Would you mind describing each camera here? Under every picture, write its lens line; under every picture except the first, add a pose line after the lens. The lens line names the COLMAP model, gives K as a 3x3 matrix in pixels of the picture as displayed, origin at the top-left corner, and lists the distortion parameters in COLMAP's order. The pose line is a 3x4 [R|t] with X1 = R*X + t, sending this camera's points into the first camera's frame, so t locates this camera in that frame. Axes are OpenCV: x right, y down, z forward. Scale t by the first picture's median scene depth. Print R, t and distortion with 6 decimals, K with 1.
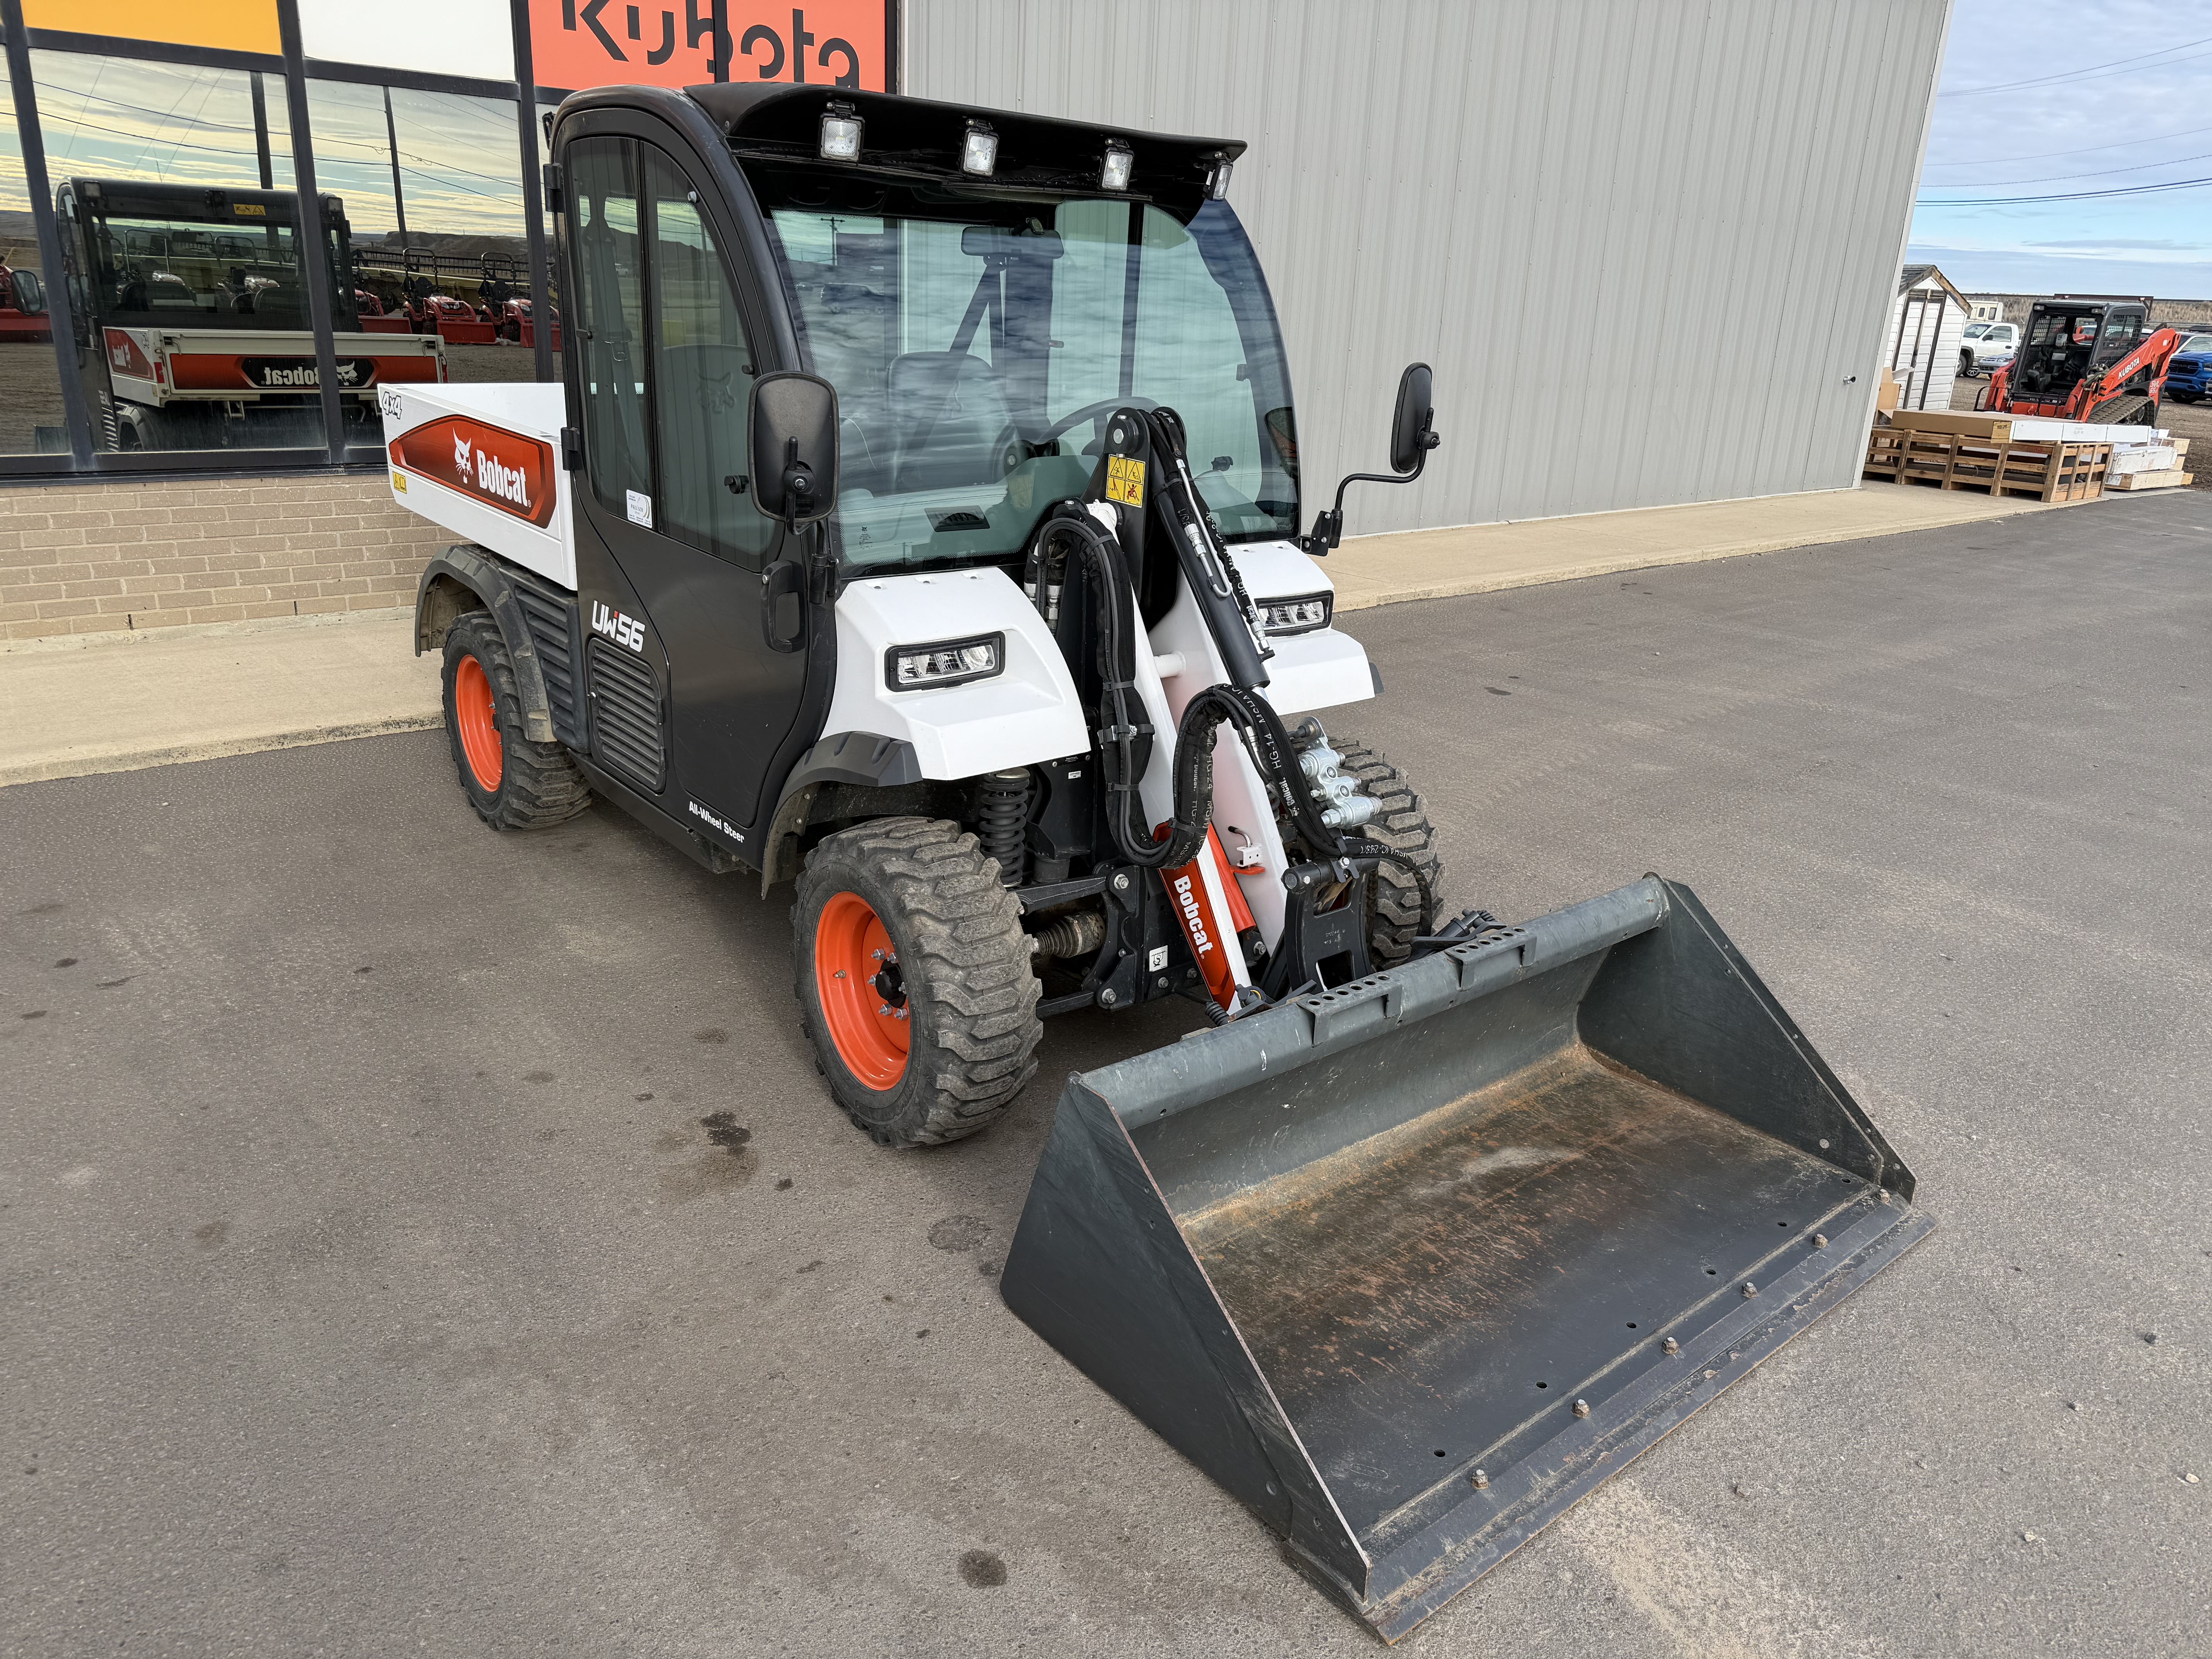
lens RADIAL K [[1552.7, 0, 1105.4], [0, 1552.7, 864.4], [0, 0, 1]] dist [0.007614, -0.000967]
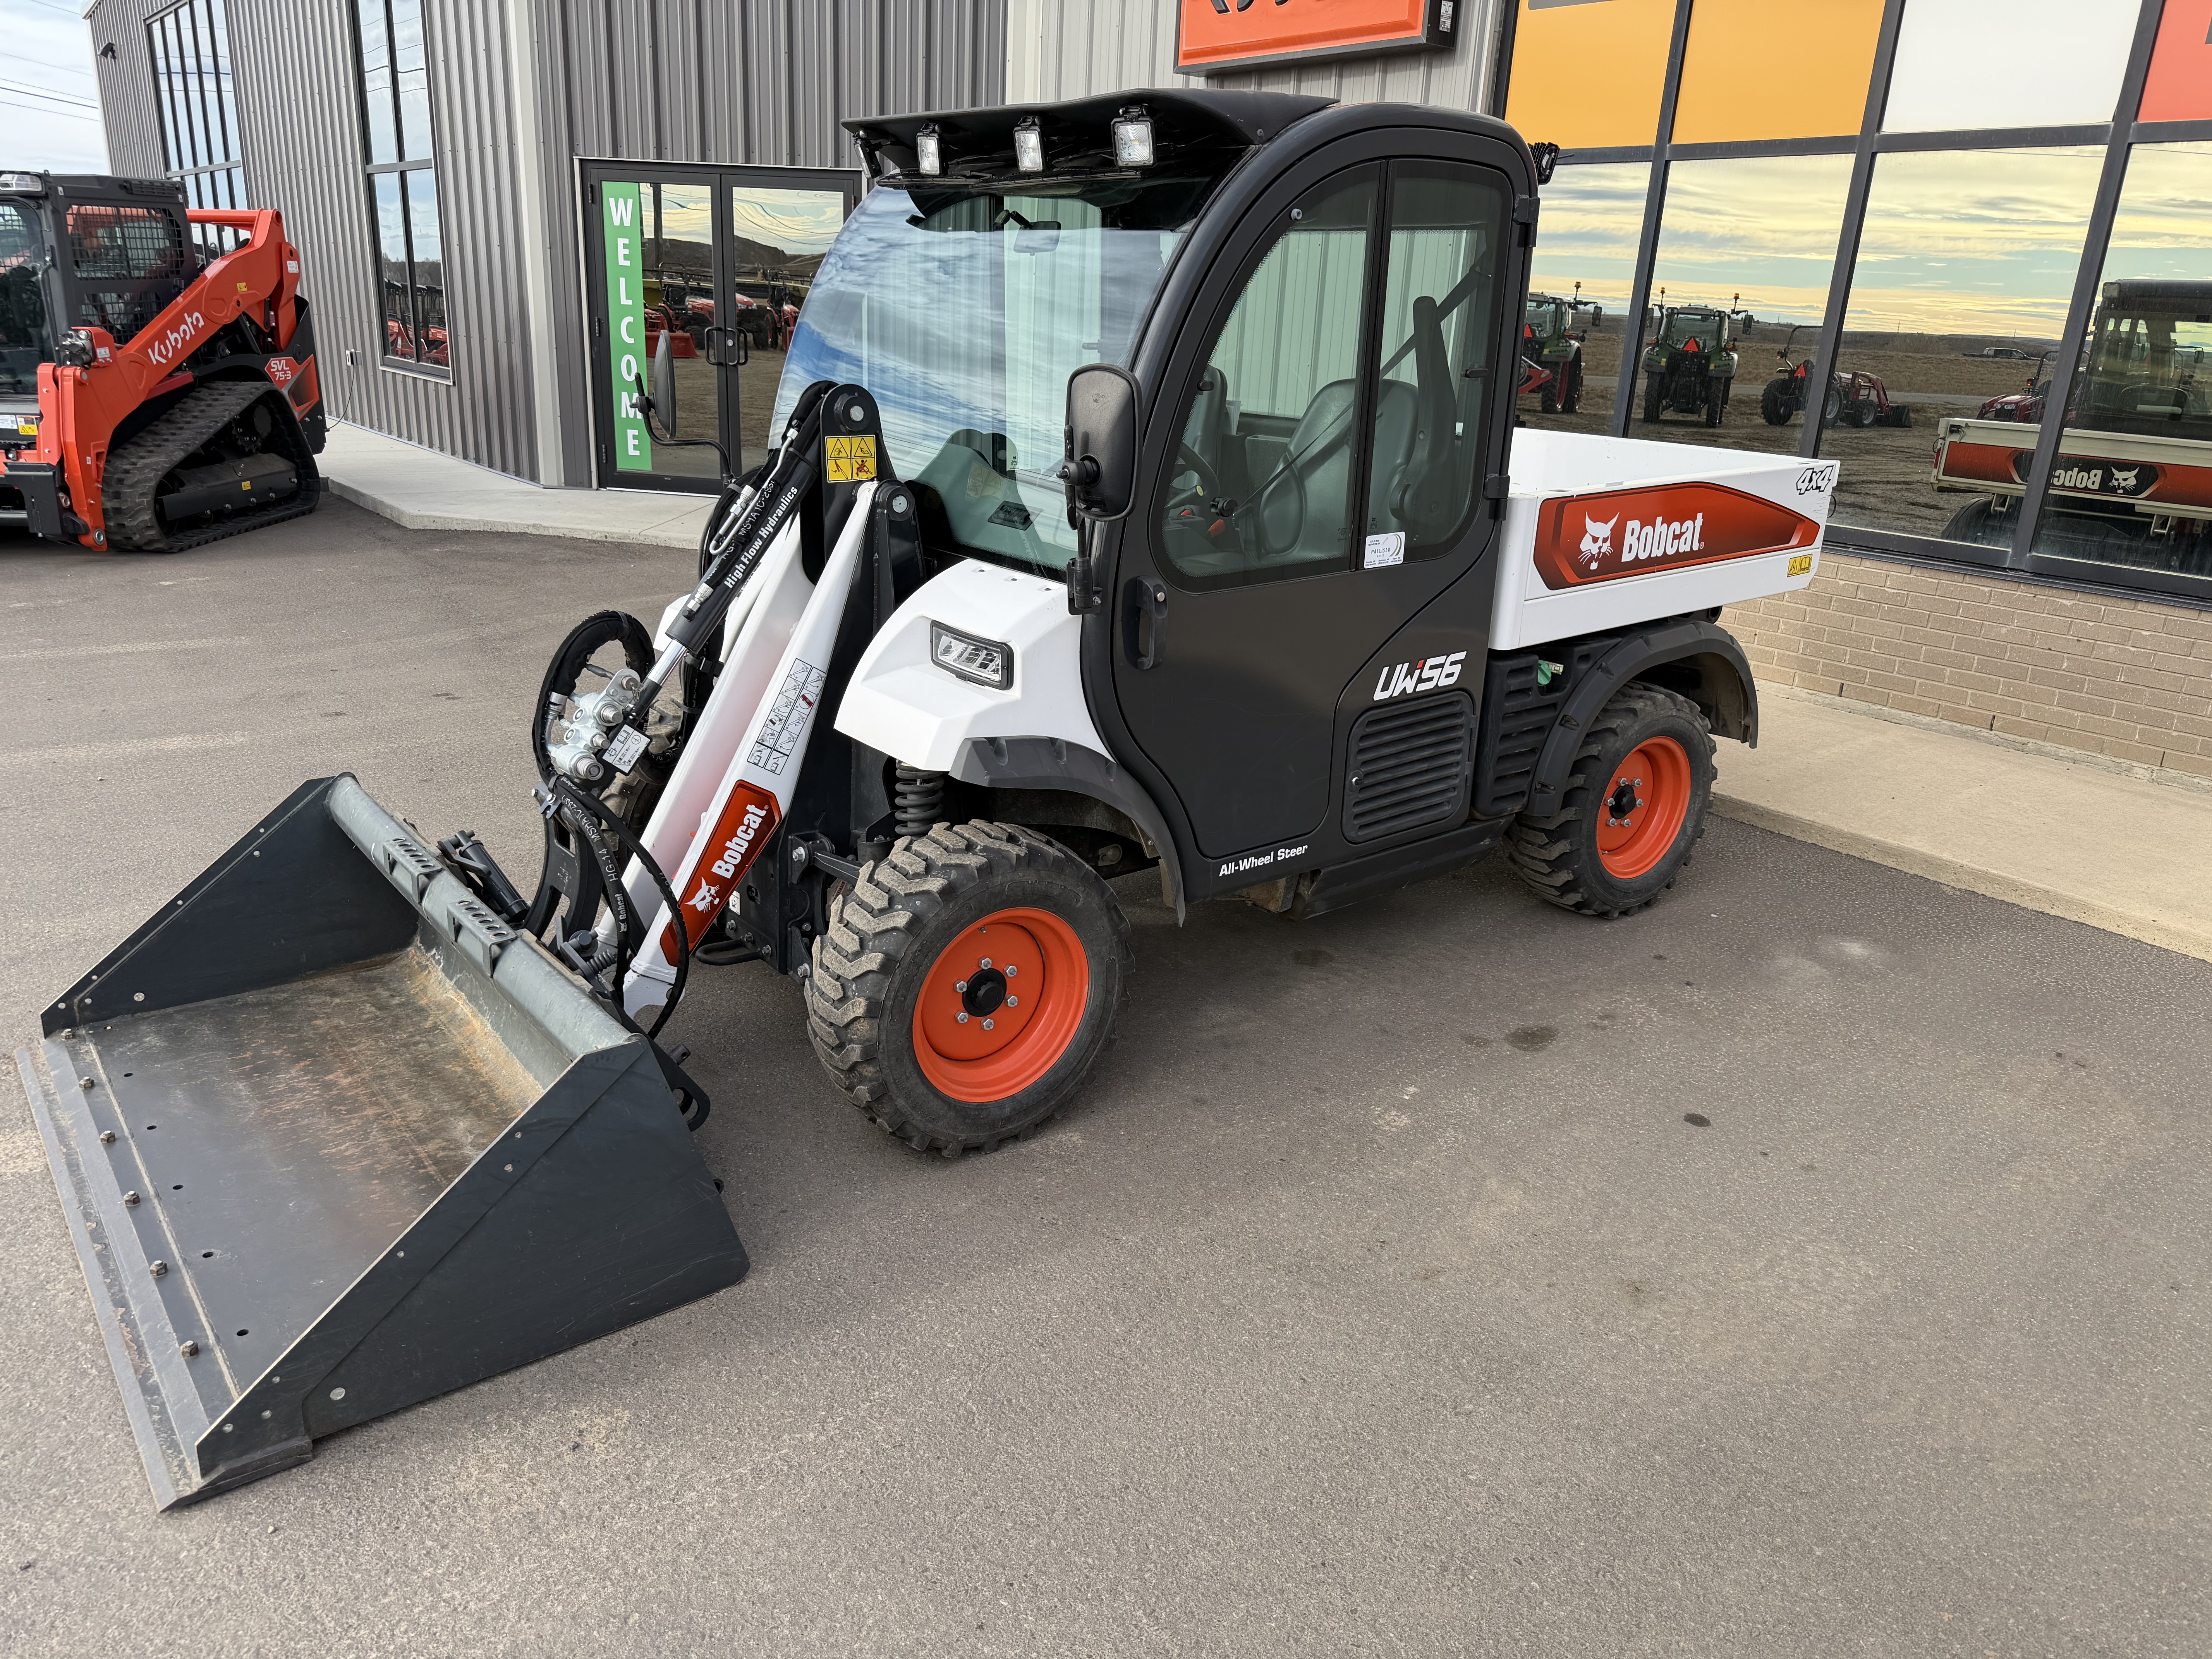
lens RADIAL K [[1550.4, 0, 1106.0], [0, 1550.4, 829.5], [0, 0, 1]] dist [0.027765, -0.065461]
pose [[-0.012838, 0.282260, -0.959252, 1.071362], [-0.392551, 0.880890, 0.264455, -0.372997], [0.919641, 0.379950, 0.099492, 1.165634]]
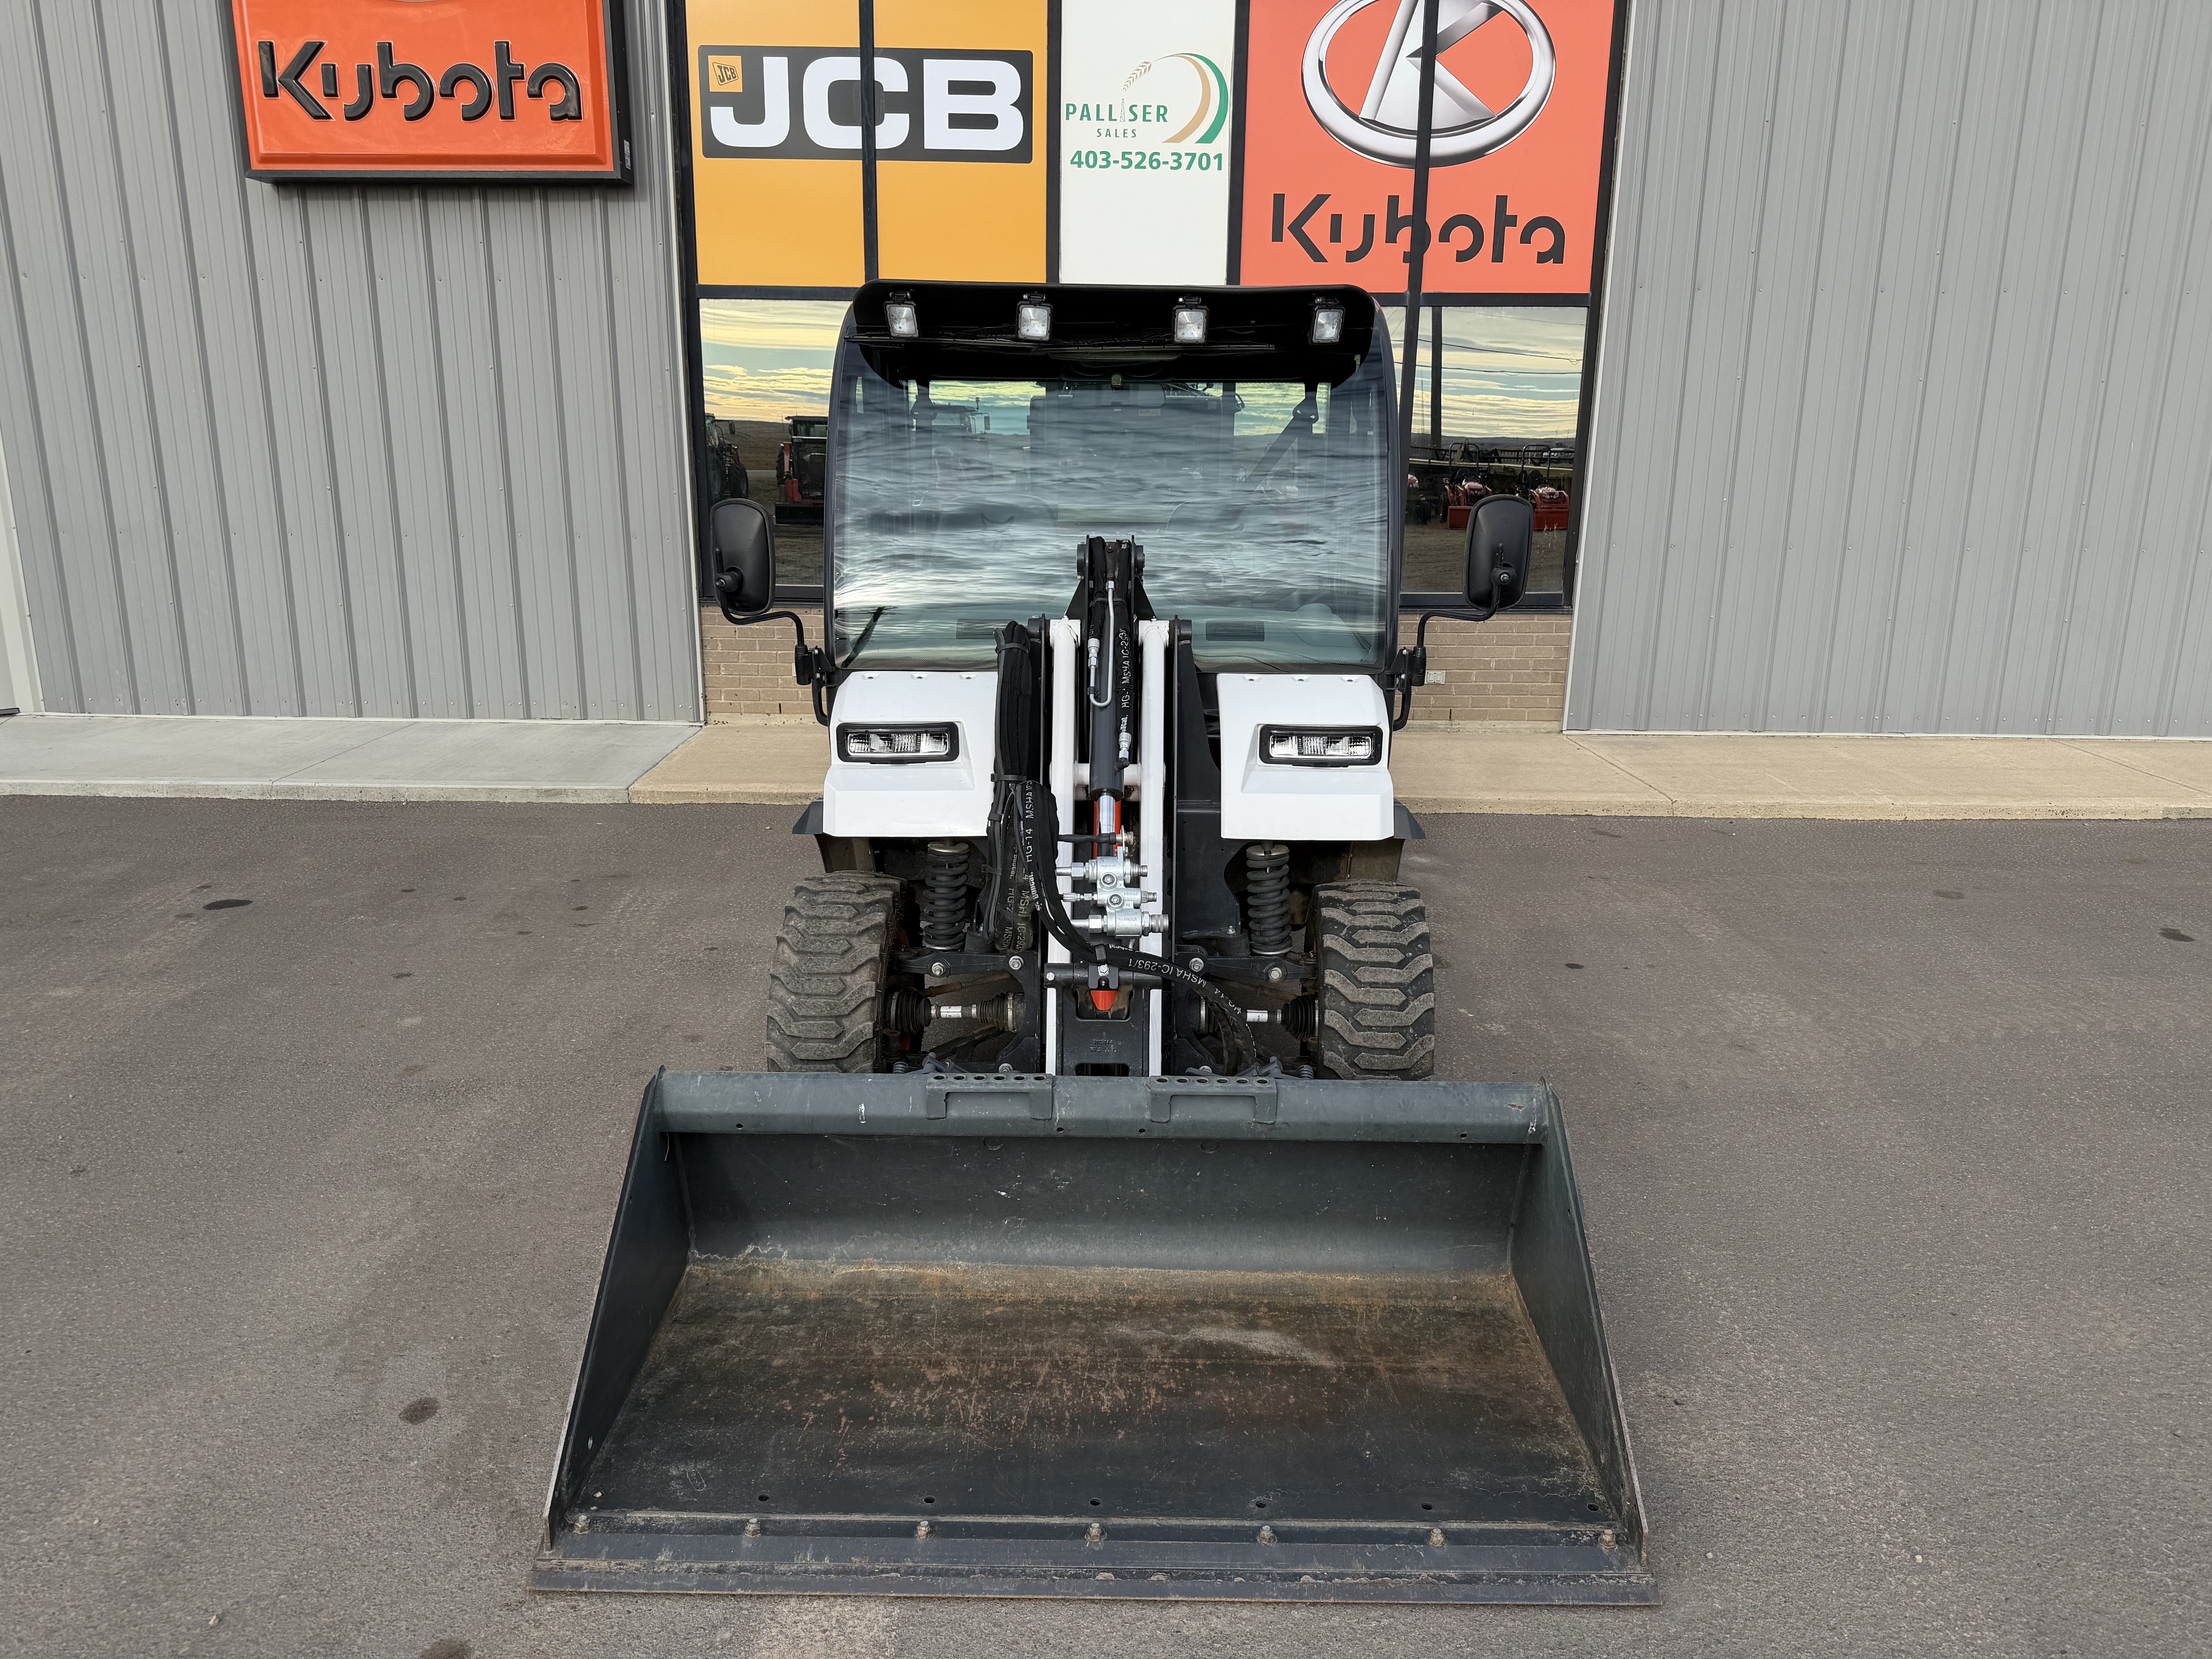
lens RADIAL K [[1567.2, 0, 1106.0], [0, 1567.2, 829.5], [0, 0, 1]] dist [0.022584, -0.035252]
pose [[0.760054, 0.122253, -0.638258, 0.744968], [-0.203353, 0.977564, -0.054914, -0.033006], [0.617224, 0.171529, 0.767862, 0.194766]]
